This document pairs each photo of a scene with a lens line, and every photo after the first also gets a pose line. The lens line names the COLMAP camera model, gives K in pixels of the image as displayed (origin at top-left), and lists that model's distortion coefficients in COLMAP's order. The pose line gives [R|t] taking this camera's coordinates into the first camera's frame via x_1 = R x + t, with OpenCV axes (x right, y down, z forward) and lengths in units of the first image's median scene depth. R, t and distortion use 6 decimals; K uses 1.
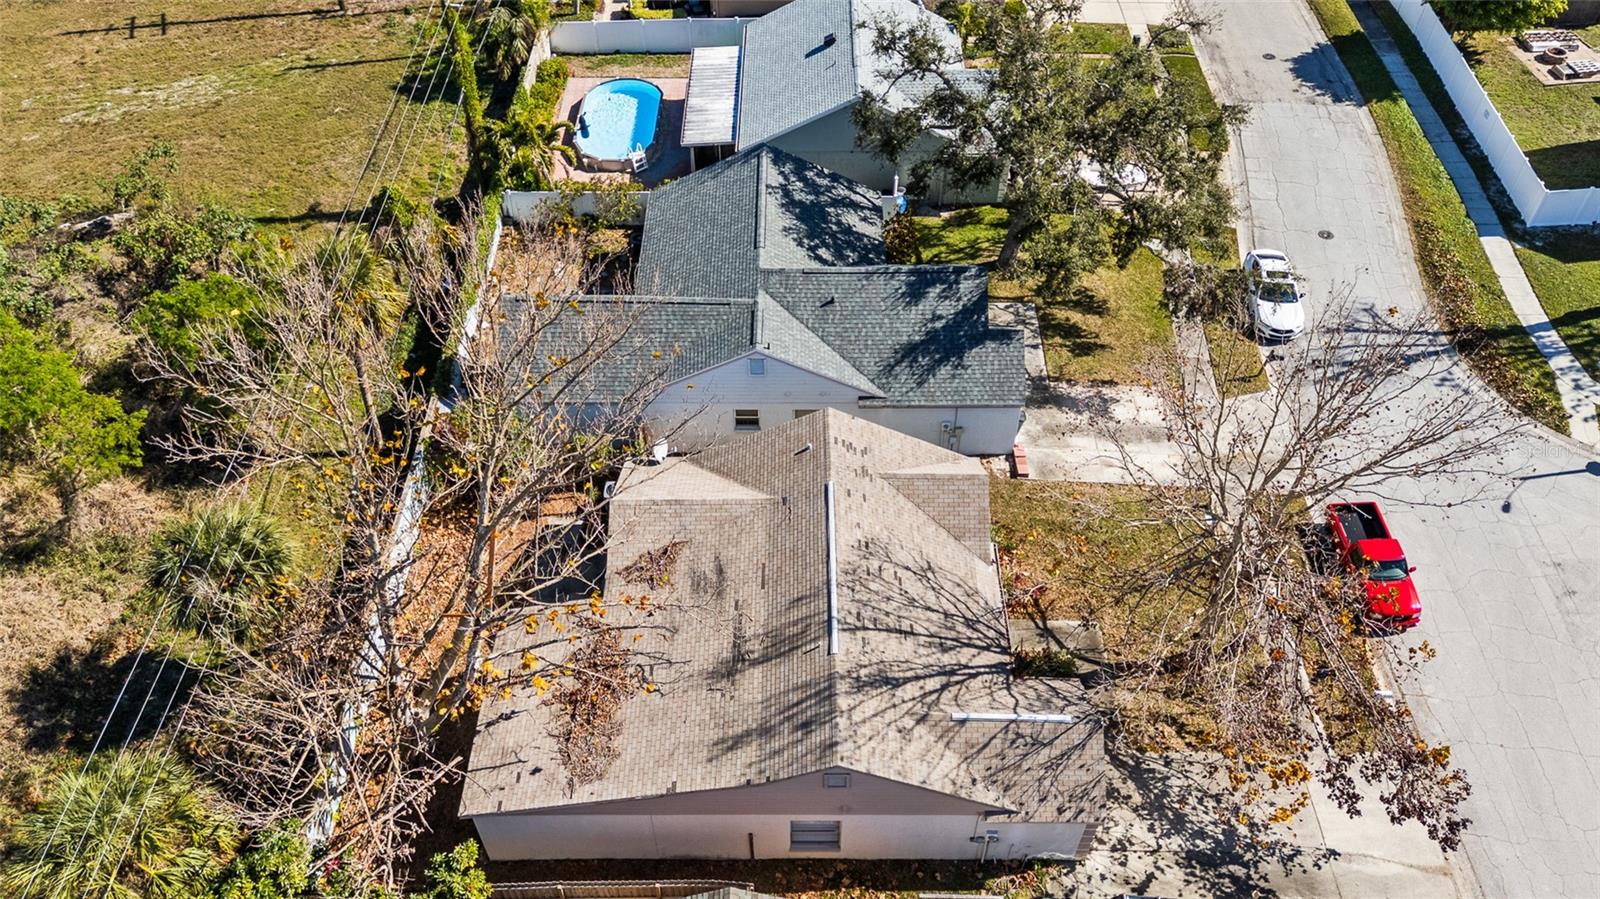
lens RADIAL K [[1179.9, 0, 800.0], [0, 1179.9, 449.5], [0, 0, 1]] dist [0.089023, -0.085613]
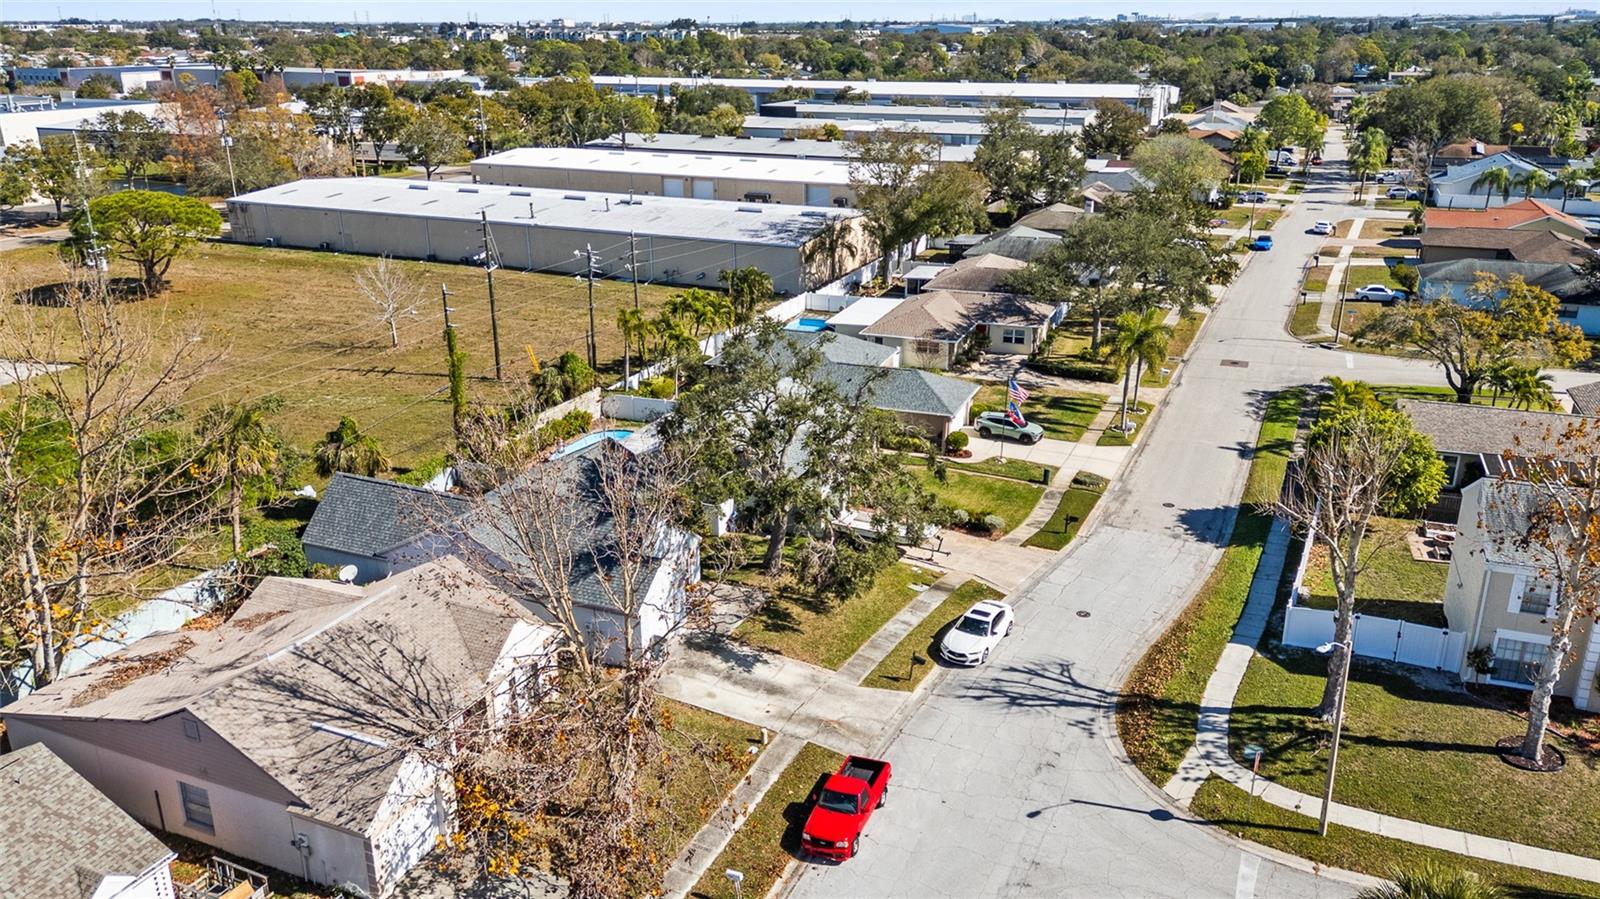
lens RADIAL K [[1179.9, 0, 800.0], [0, 1179.9, 449.5], [0, 0, 1]] dist [0.089023, -0.085613]
pose [[0.914822, 0.135378, -0.380491, 0.653534], [-0.293893, 0.869357, -0.397297, 0.206187], [0.276997, 0.475279, 0.835094, -0.019489]]
